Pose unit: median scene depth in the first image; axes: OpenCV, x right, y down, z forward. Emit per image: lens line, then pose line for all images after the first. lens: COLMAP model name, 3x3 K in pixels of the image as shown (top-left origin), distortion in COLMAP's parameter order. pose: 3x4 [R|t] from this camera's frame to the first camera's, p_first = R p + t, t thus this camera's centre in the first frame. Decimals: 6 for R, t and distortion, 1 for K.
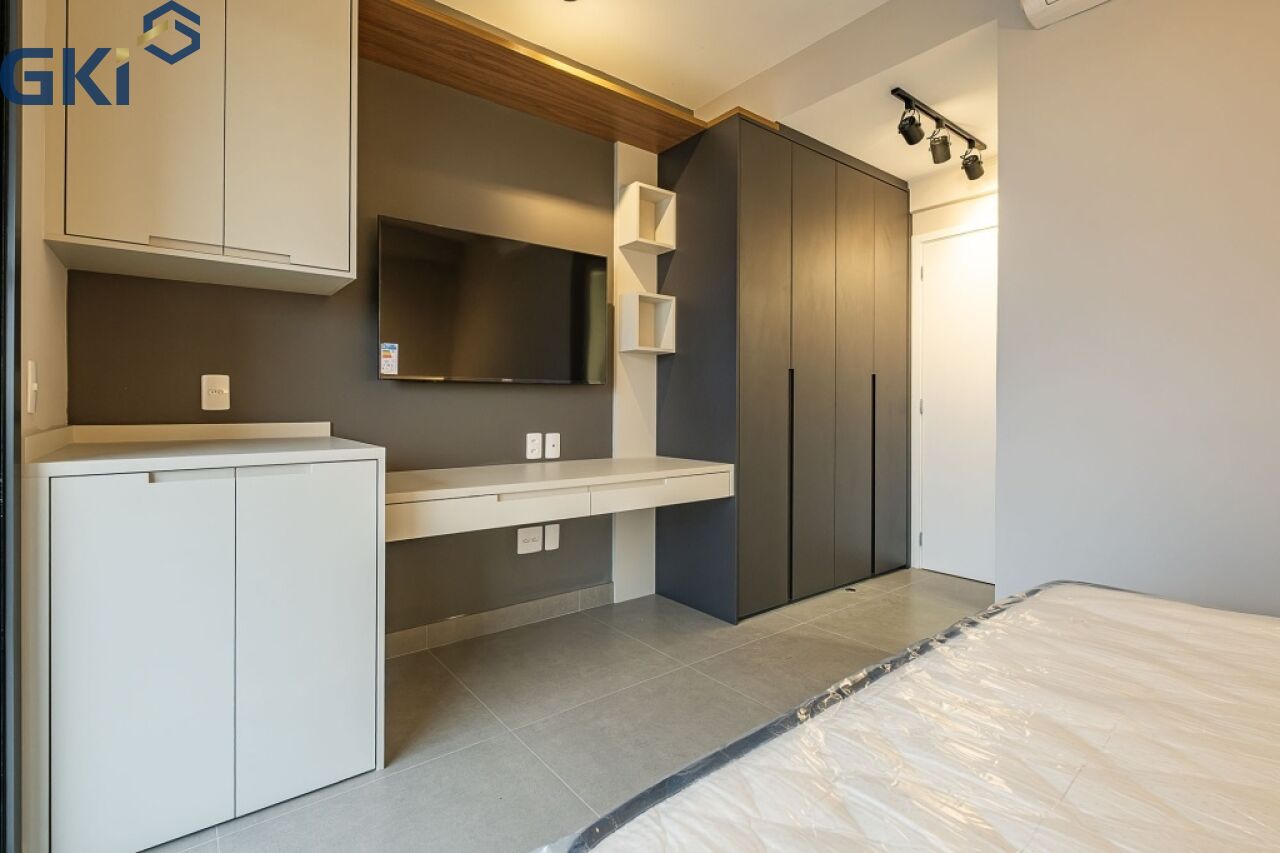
lens RADIAL K [[576.3, 0, 614.8], [0, 576.3, 399.7], [0, 0, 1]] dist [0.002481, -0.004245]
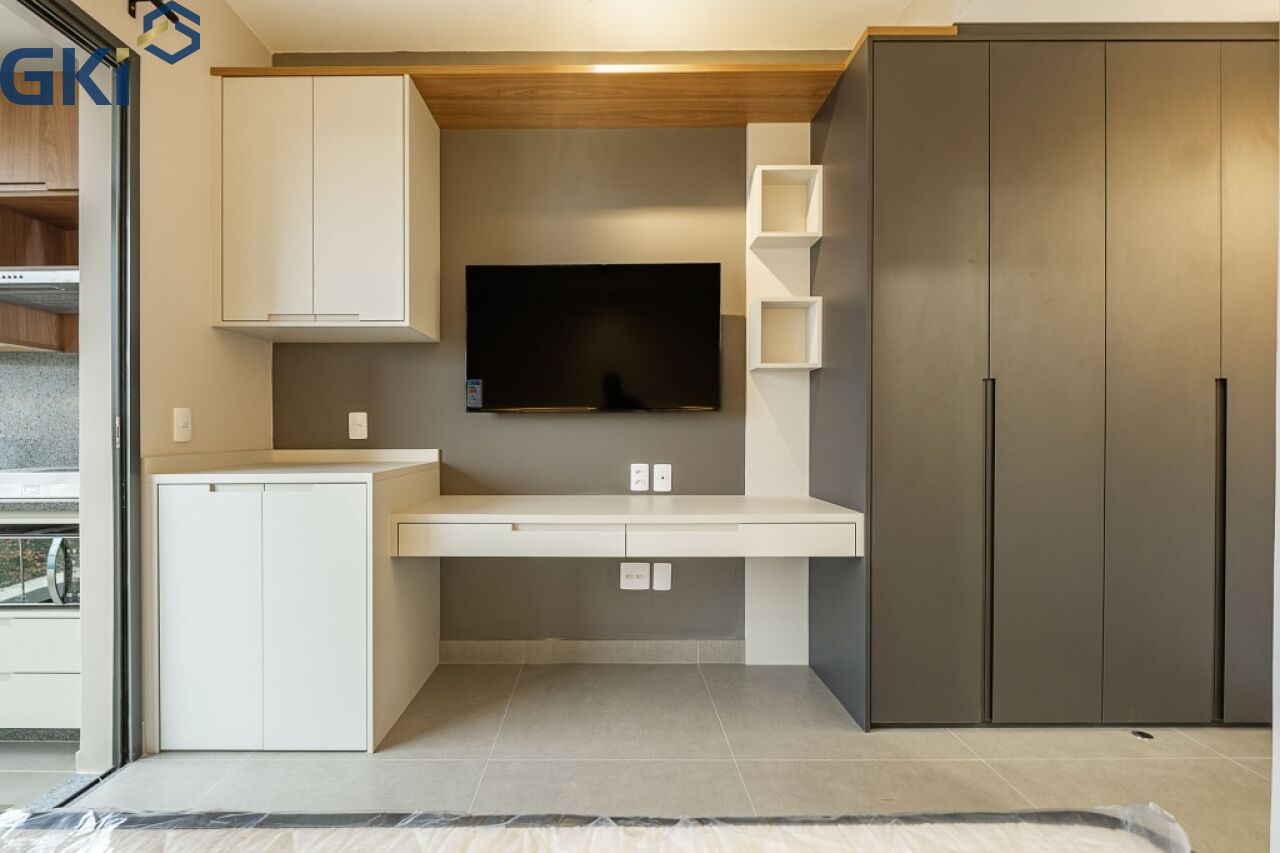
lens RADIAL K [[576.3, 0, 618.8], [0, 576.3, 429.0], [0, 0, 1]] dist [0.002481, -0.004245]
pose [[0.802332, -0.007157, -0.596835, 0.395898], [0.009736, 0.999952, 0.001098, -0.000294], [0.596798, -0.006692, 0.802363, 0.219601]]
